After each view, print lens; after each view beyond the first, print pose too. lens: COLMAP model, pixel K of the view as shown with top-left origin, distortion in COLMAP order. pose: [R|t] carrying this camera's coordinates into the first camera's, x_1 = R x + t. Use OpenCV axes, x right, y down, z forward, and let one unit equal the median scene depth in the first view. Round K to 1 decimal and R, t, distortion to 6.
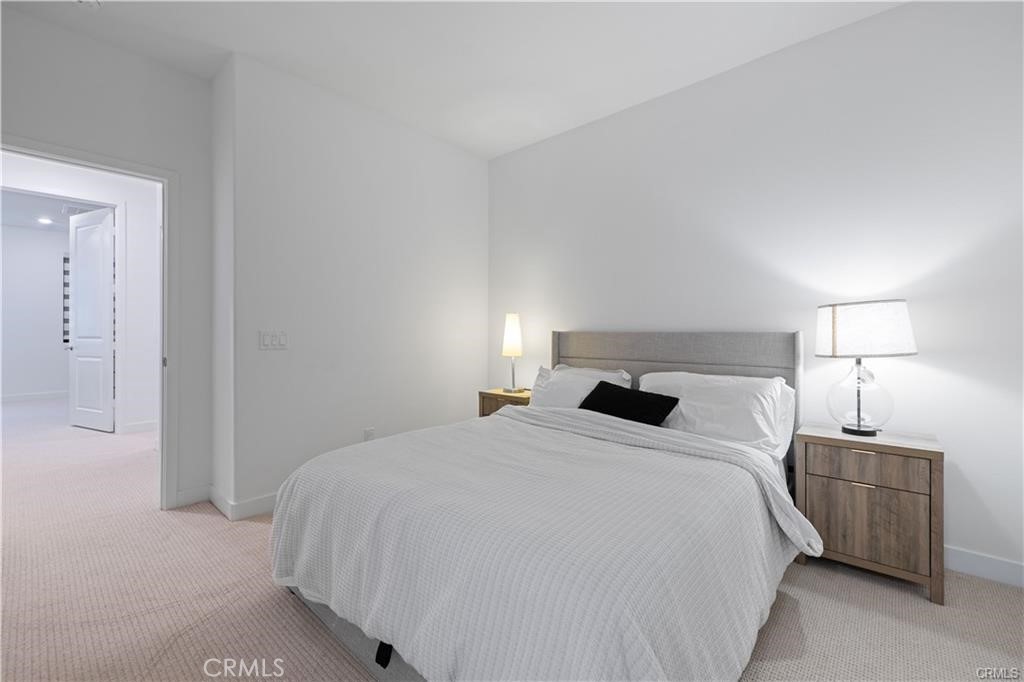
lens RADIAL K [[436.7, 0, 508.2], [0, 436.7, 335.5], [0, 0, 1]] dist [-0.000807, 0.000219]
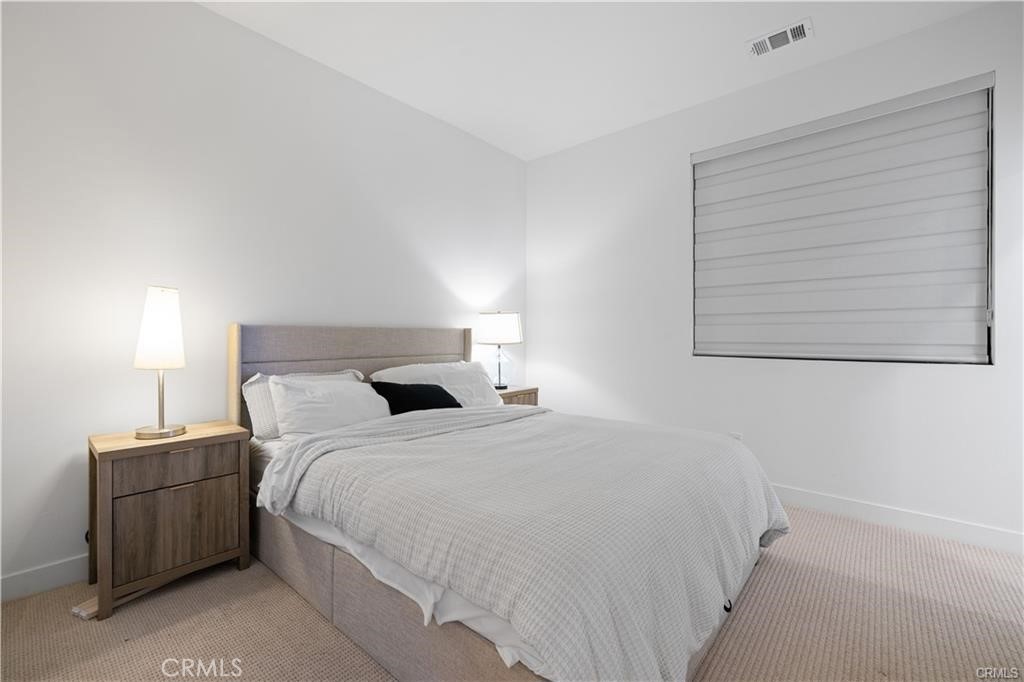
lens RADIAL K [[436.7, 0, 508.2], [0, 436.7, 335.5], [0, 0, 1]] dist [-0.000807, 0.000219]
pose [[-0.020372, -0.000532, 0.999792, -0.661810], [0.006014, 0.999982, 0.000654, 0.011730], [-0.999774, 0.006027, -0.020368, 0.741263]]
